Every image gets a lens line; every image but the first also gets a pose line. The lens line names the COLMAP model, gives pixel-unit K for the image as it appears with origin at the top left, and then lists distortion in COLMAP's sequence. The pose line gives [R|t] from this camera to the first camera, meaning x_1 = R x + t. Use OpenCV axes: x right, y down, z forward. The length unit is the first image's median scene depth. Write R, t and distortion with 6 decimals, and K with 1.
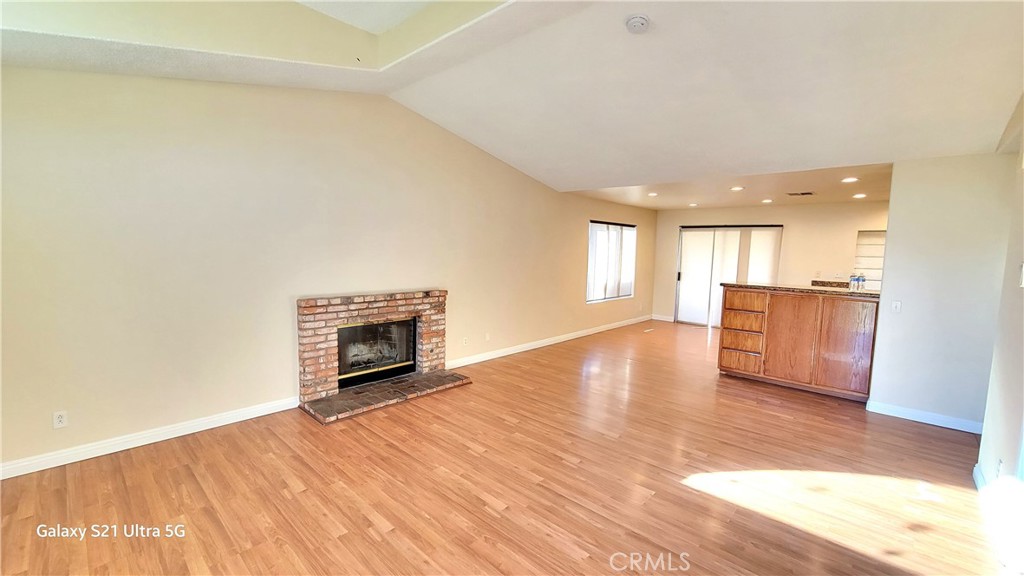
lens RADIAL K [[419.4, 0, 511.2], [0, 419.4, 284.1], [0, 0, 1]] dist [-0.001648, -0.000229]
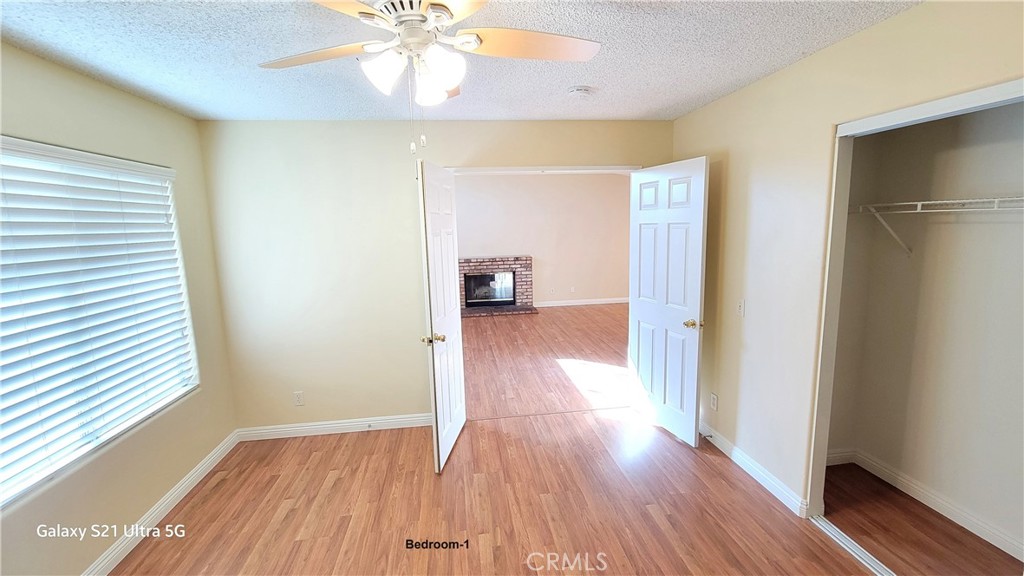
lens RADIAL K [[419.4, 0, 511.2], [0, 419.4, 284.1], [0, 0, 1]] dist [-0.001648, -0.000229]
pose [[0.770854, 0.042832, -0.635570, 0.840941], [-0.008290, 0.998327, 0.057224, 0.029336], [0.636957, -0.038842, 0.769920, -0.308712]]
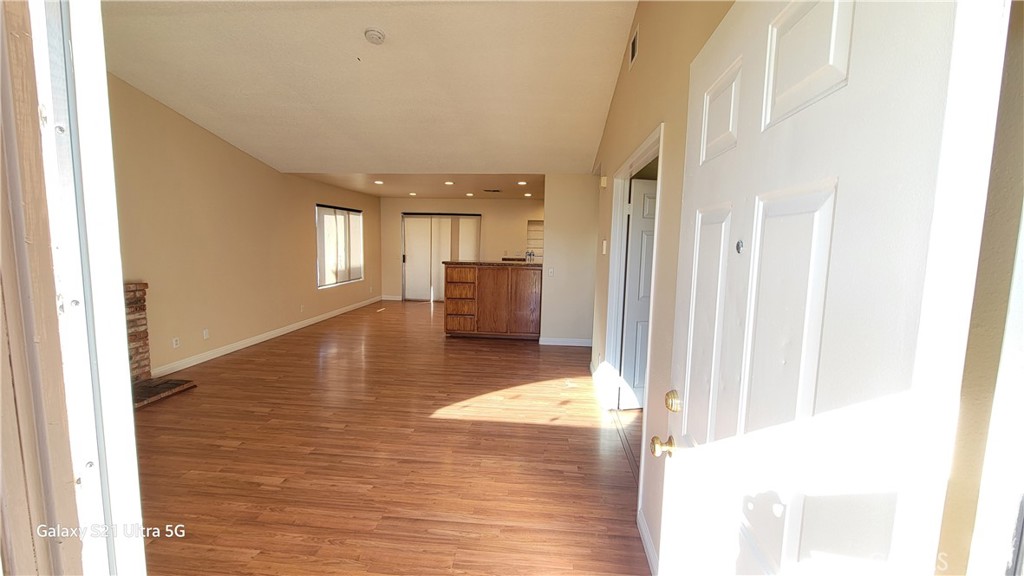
lens RADIAL K [[417.9, 0, 509.8], [0, 417.9, 284.2], [0, 0, 1]] dist [-0.000904, -0.000077]
pose [[0.796468, -0.070966, 0.600502, -0.079872], [0.049847, 0.997415, 0.051759, 0.010696], [-0.602623, -0.011291, 0.797946, -0.084485]]
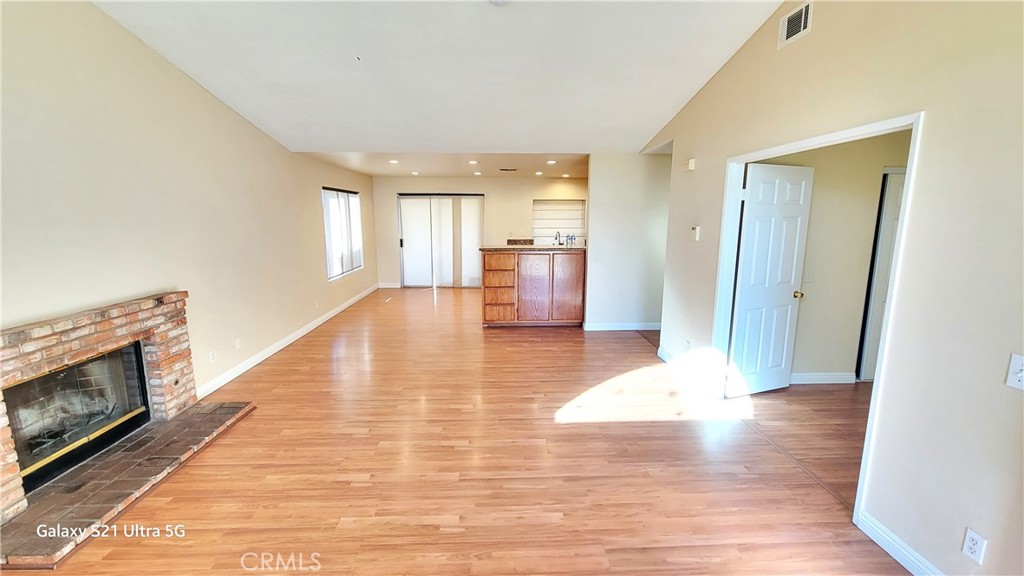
lens RADIAL K [[419.4, 0, 511.2], [0, 419.4, 284.1], [0, 0, 1]] dist [-0.001648, -0.000229]
pose [[0.707212, -0.137517, 0.693499, -0.257533], [0.076729, 0.990036, 0.118072, -0.037021], [-0.702826, -0.030290, 0.710717, 0.147886]]
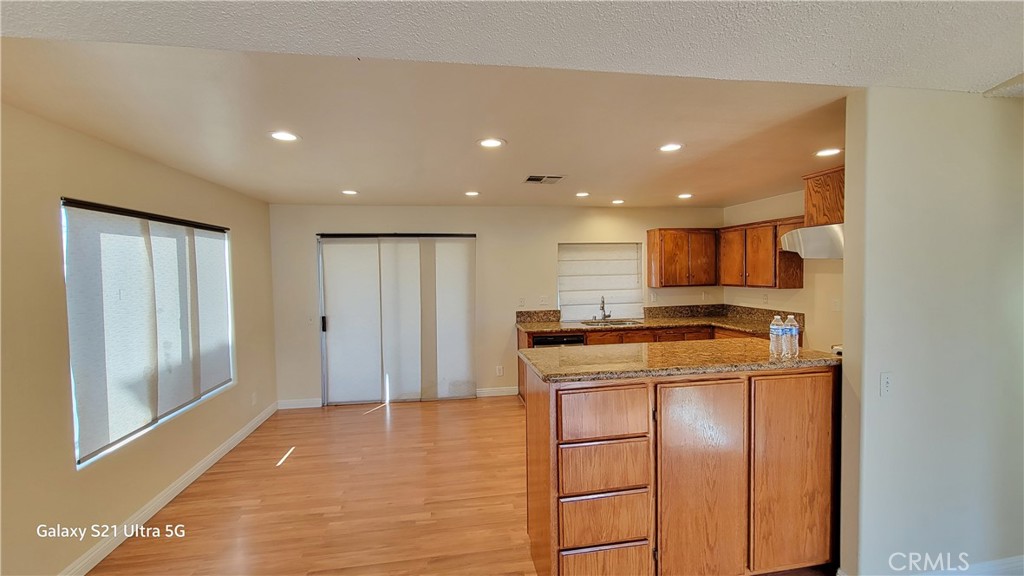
lens RADIAL K [[419.4, 0, 511.2], [0, 419.4, 284.1], [0, 0, 1]] dist [-0.001648, -0.000229]
pose [[0.613932, -0.063105, 0.786832, 0.223665], [0.098492, 0.995133, 0.002963, -0.091265], [-0.783190, 0.075678, 0.617160, 0.868174]]
